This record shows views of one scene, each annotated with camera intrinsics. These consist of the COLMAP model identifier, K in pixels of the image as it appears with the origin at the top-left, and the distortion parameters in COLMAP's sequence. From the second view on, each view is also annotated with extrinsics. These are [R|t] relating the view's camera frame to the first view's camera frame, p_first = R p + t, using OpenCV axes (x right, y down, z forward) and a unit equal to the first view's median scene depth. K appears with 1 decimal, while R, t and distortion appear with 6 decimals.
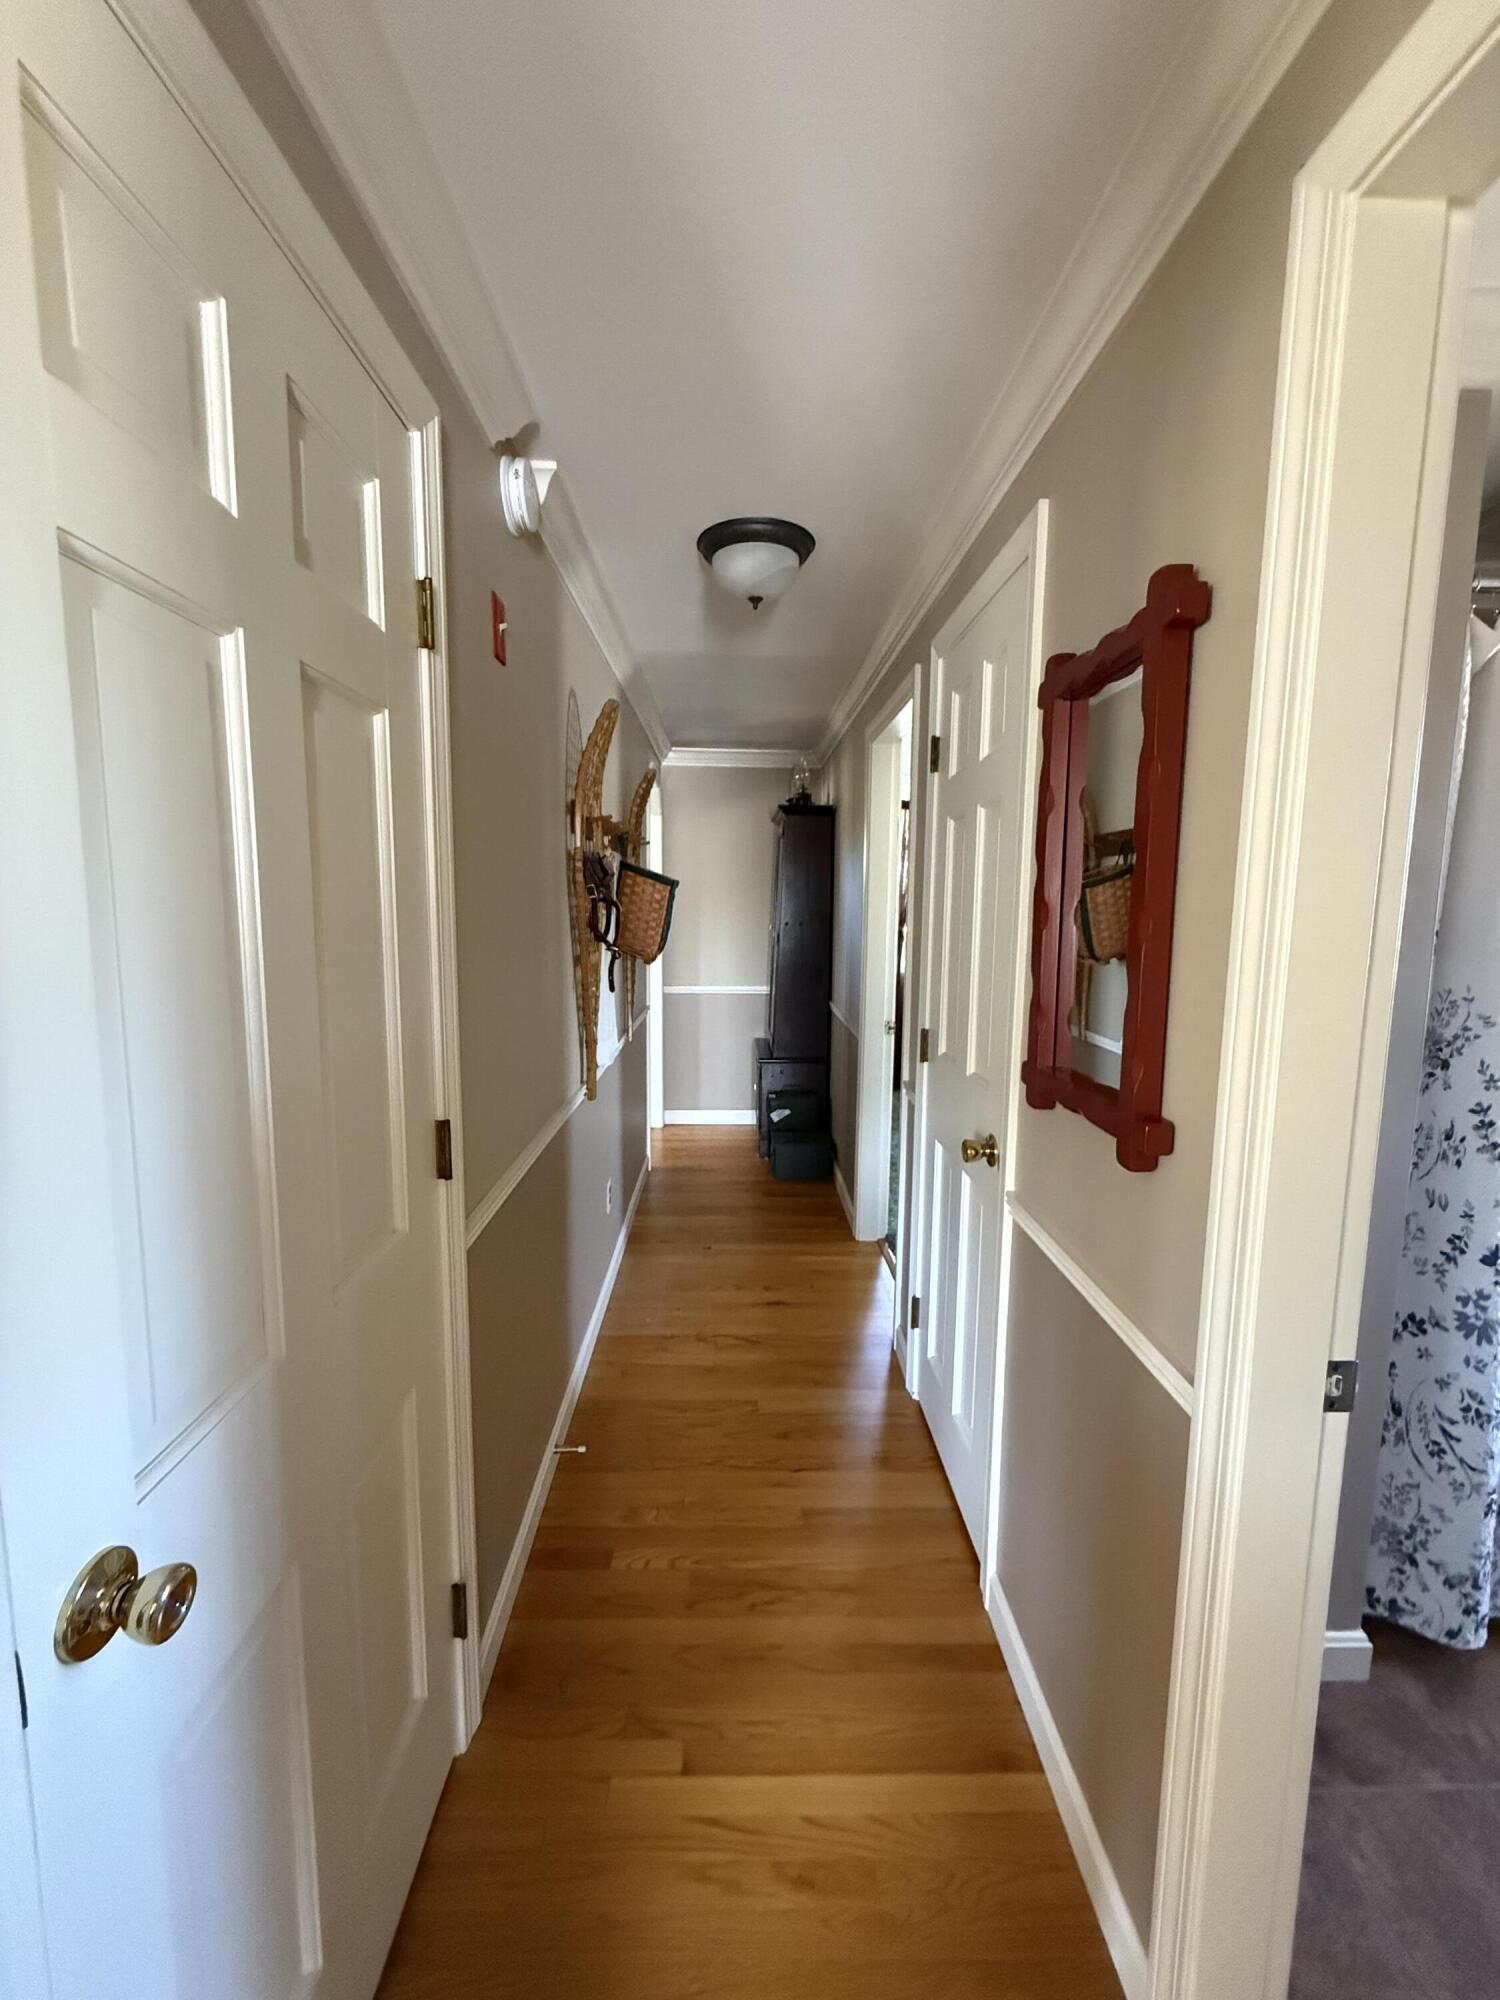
lens RADIAL K [[799.4, 0, 754.2], [0, 799.4, 999.2], [0, 0, 1]] dist [-0.000441, 0.000114]
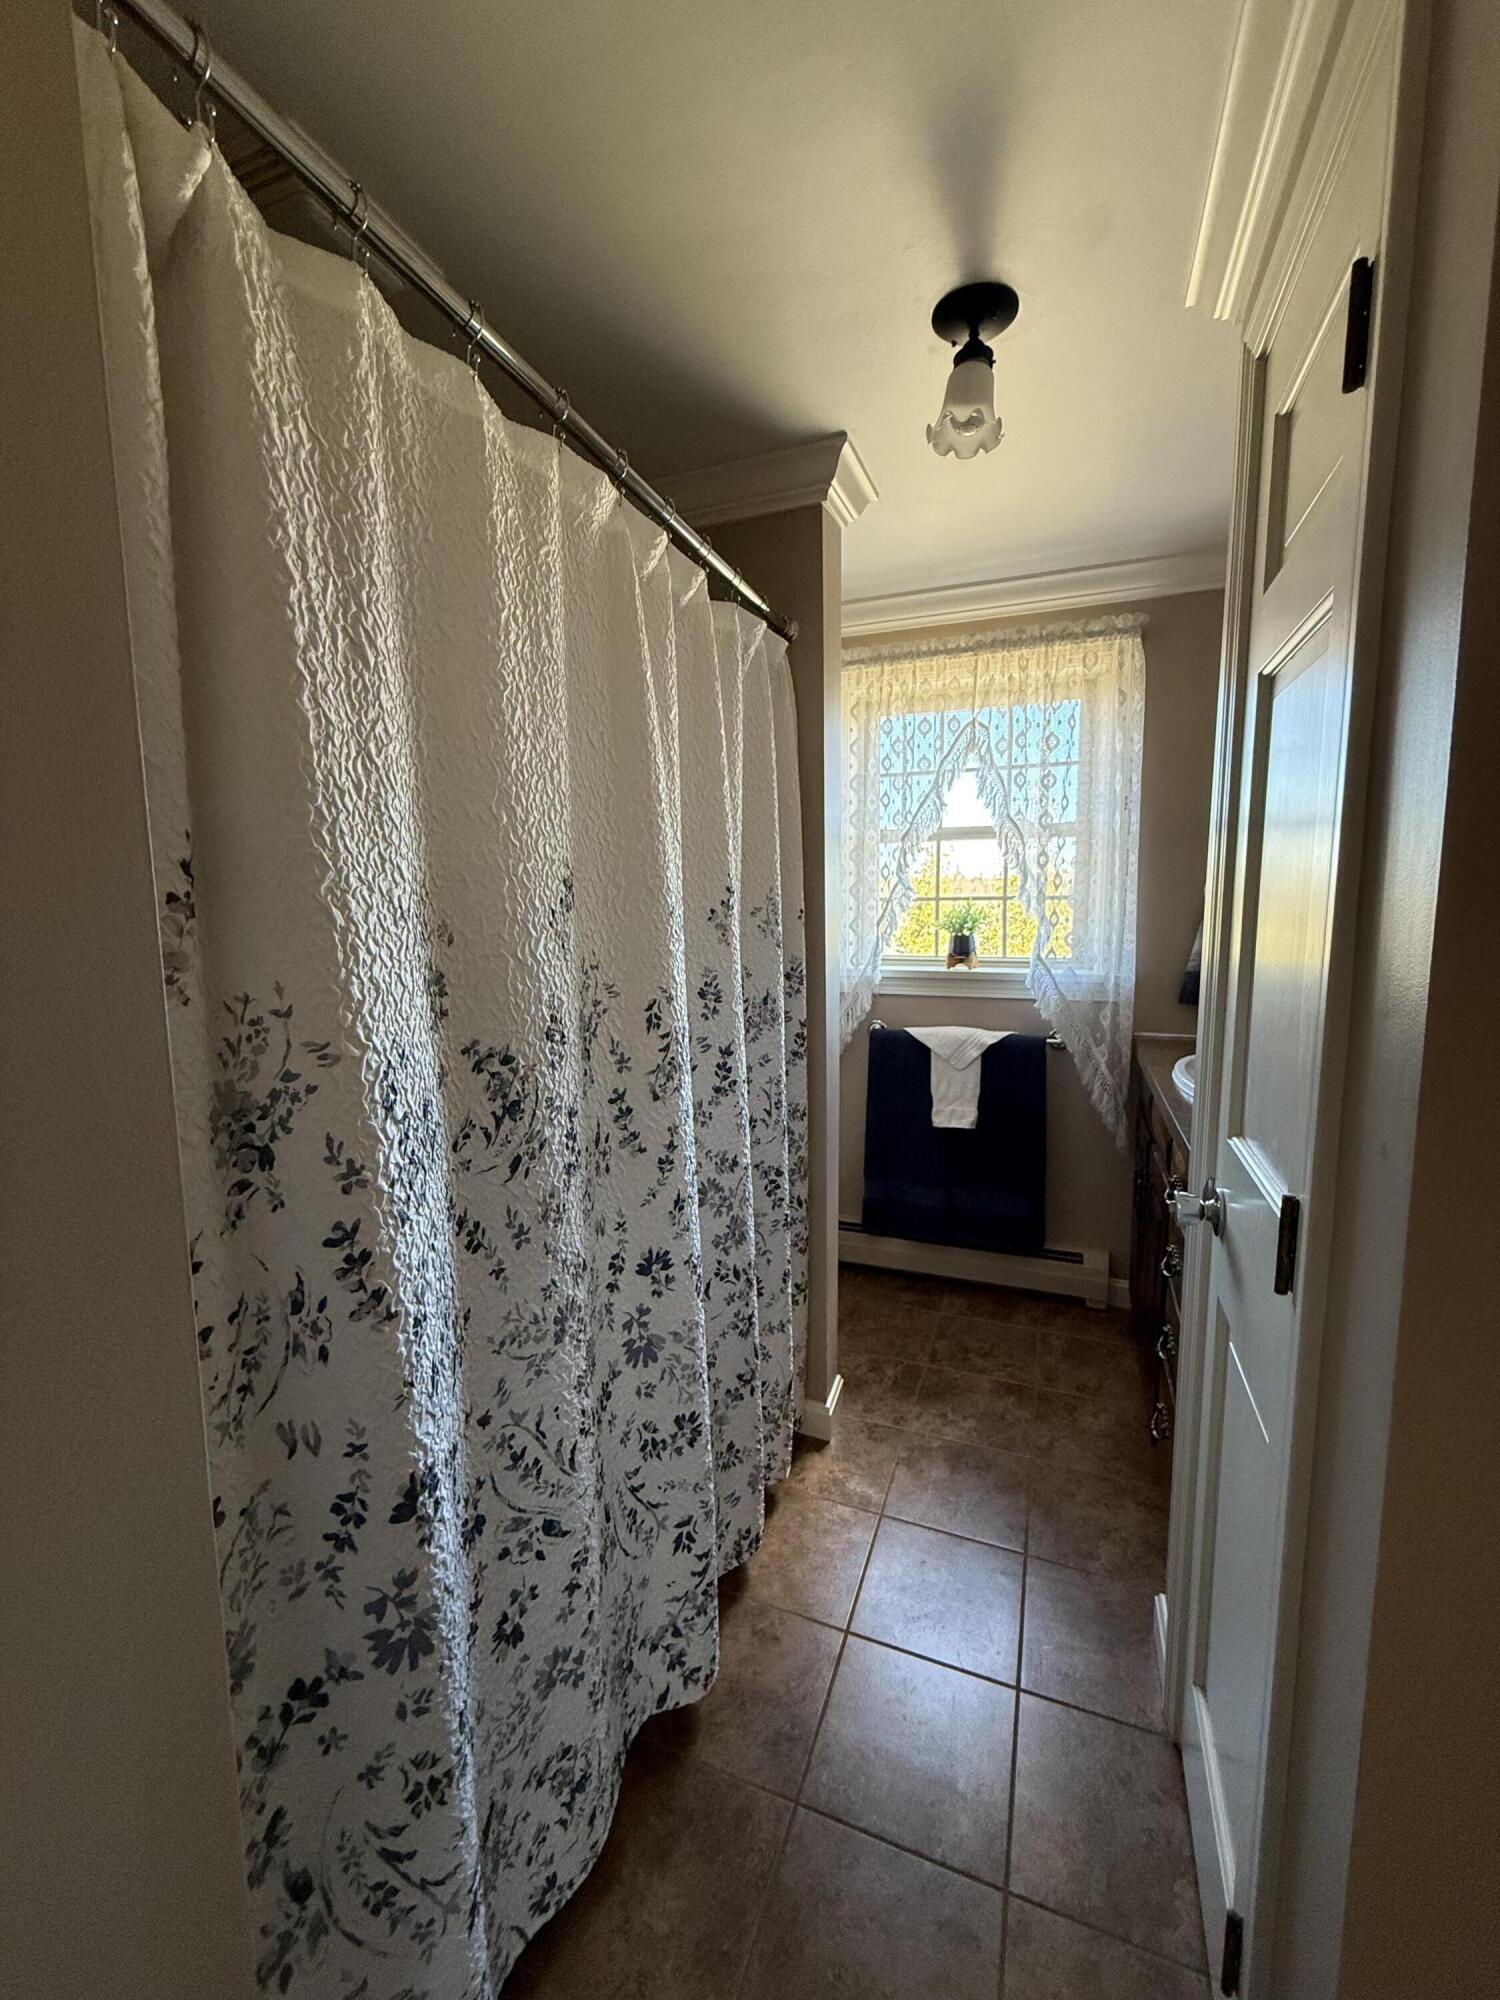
lens RADIAL K [[799.4, 0, 754.6], [0, 799.4, 1000.7], [0, 0, 1]] dist [-0.000441, 0.000114]
pose [[0.389027, -0.121223, 0.913216, 0.565211], [0.115791, 0.989877, 0.082073, -0.012400], [-0.913920, 0.073813, 0.399126, 0.553068]]
